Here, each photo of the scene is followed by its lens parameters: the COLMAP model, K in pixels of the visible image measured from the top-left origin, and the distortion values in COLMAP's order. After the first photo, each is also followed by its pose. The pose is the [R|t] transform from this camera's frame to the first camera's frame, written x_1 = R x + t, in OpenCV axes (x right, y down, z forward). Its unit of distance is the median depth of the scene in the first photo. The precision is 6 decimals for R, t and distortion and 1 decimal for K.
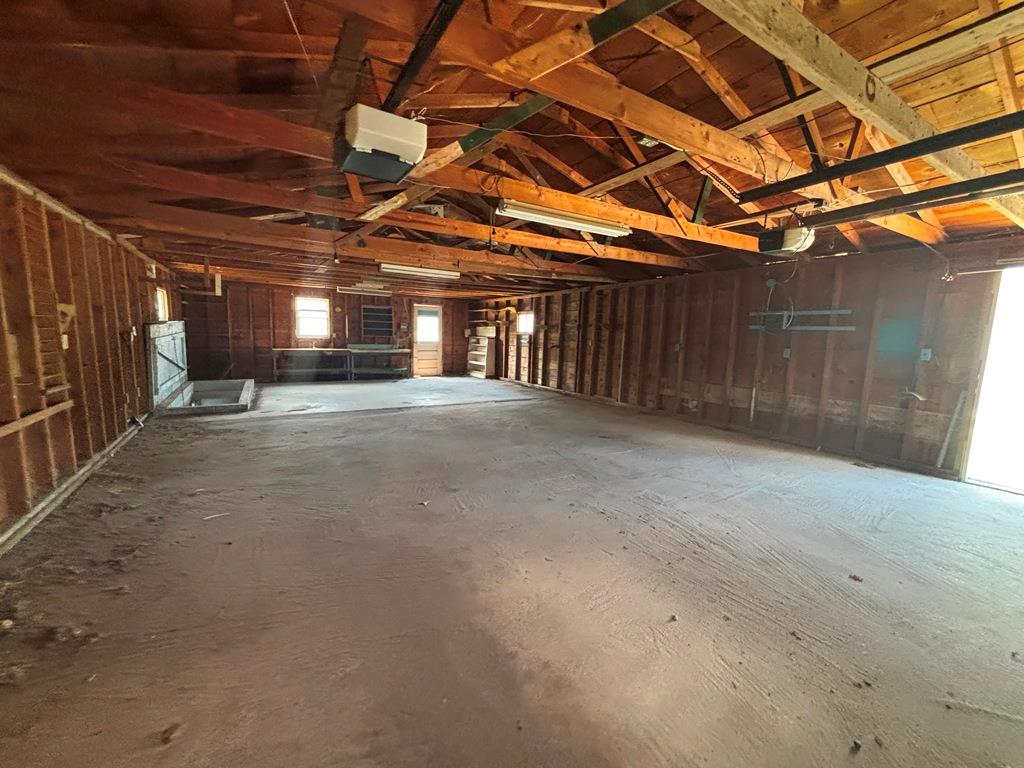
lens RADIAL K [[414.3, 0, 512.0], [0, 414.3, 384.0], [0, 0, 1]] dist [0.001918, 0.000421]
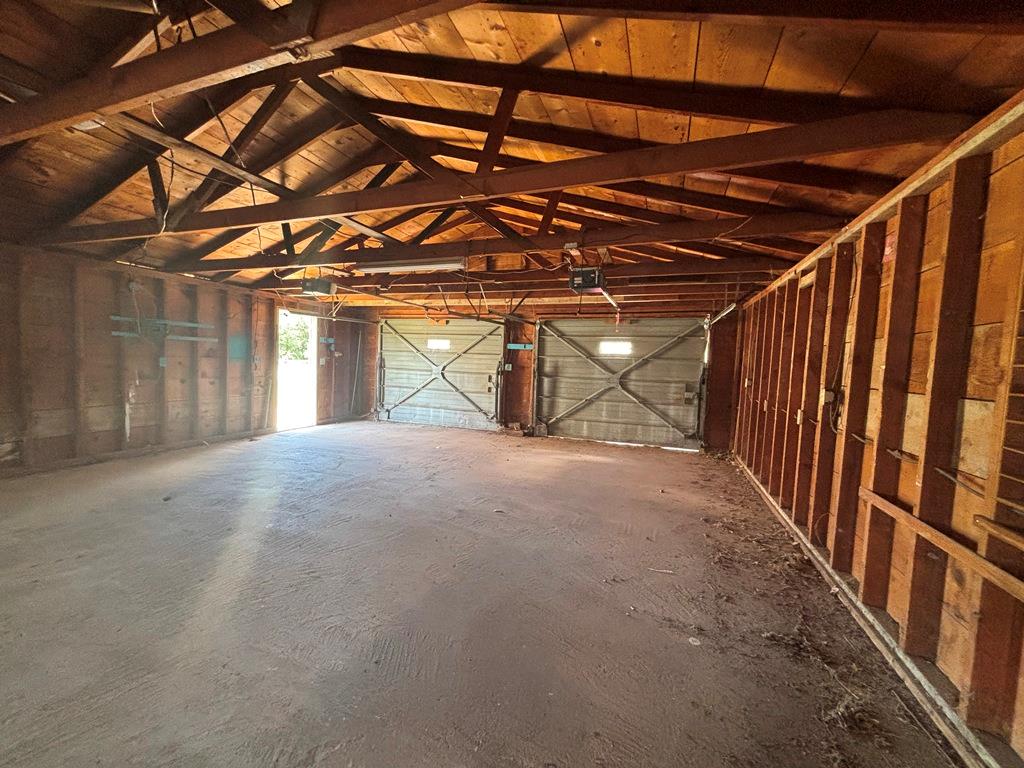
lens RADIAL K [[414.3, 0, 512.0], [0, 414.3, 384.0], [0, 0, 1]] dist [0.001918, 0.000421]
pose [[-0.617760, -0.092158, 0.780948, -1.011494], [0.048803, 0.986701, 0.155044, -0.214920], [-0.784851, 0.133893, -0.605047, 1.500575]]
